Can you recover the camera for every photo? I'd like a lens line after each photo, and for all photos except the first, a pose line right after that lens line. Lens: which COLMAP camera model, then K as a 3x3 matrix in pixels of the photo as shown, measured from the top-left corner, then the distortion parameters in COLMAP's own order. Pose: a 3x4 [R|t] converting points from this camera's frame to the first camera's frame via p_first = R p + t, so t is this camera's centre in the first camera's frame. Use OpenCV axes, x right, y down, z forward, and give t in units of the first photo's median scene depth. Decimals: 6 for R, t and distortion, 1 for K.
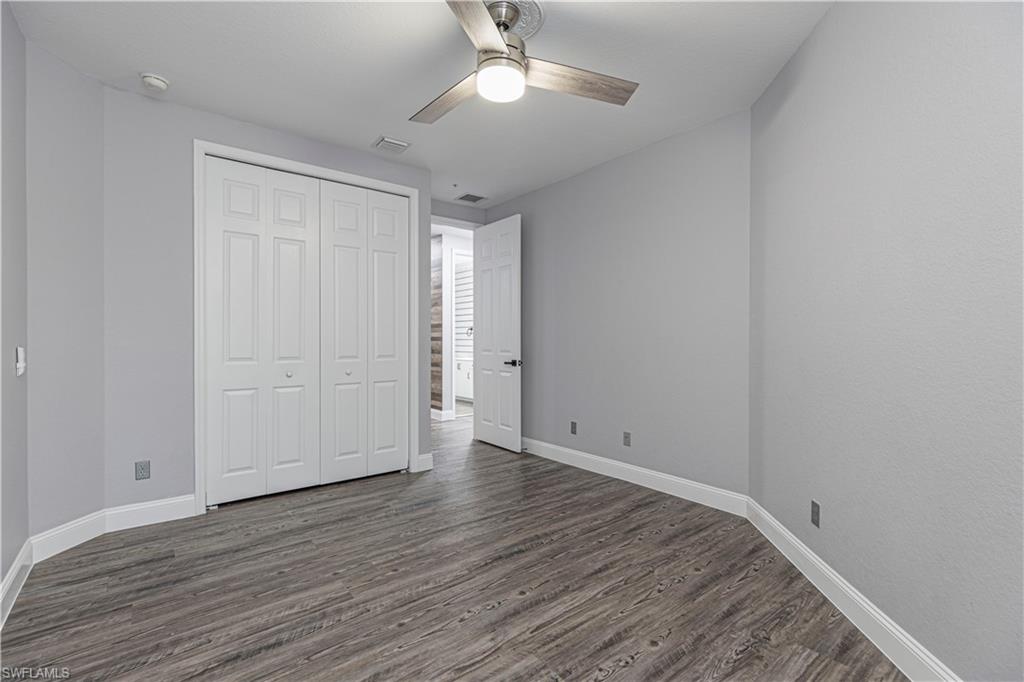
lens RADIAL K [[458.5, 0, 512.3], [0, 458.5, 344.4], [0, 0, 1]] dist [0.008420, -0.000913]
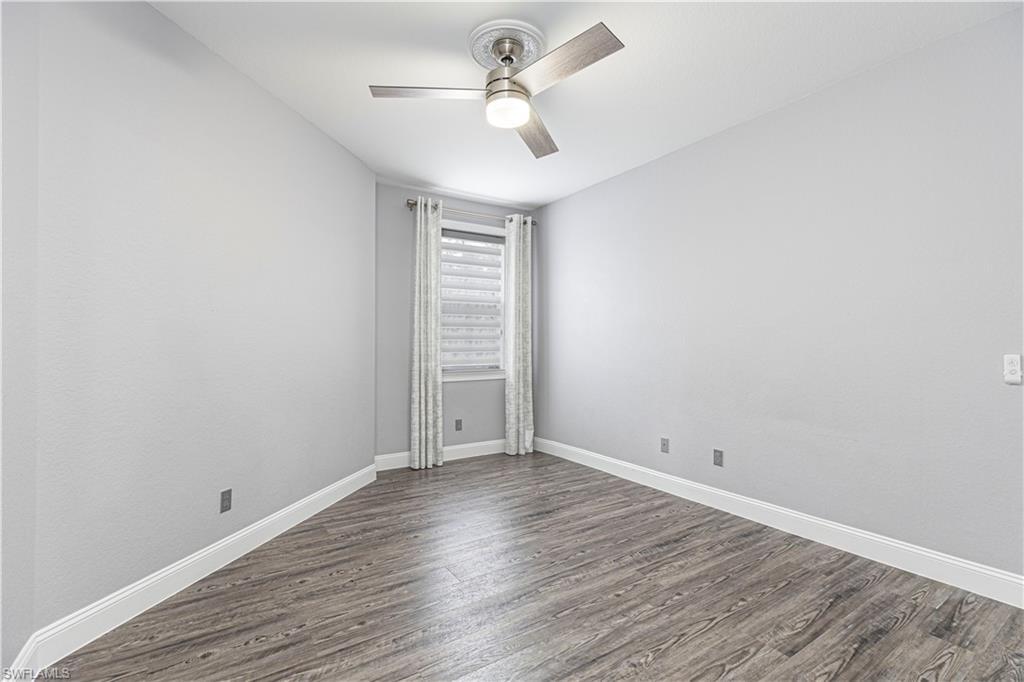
lens RADIAL K [[458.5, 0, 506.4], [0, 458.5, 338.4], [0, 0, 1]] dist [0.008420, -0.000913]
pose [[-0.994103, -0.000384, 0.108441, -0.137730], [-0.000671, 0.999996, -0.002609, -0.023363], [-0.108440, -0.002666, -0.994099, 2.026132]]
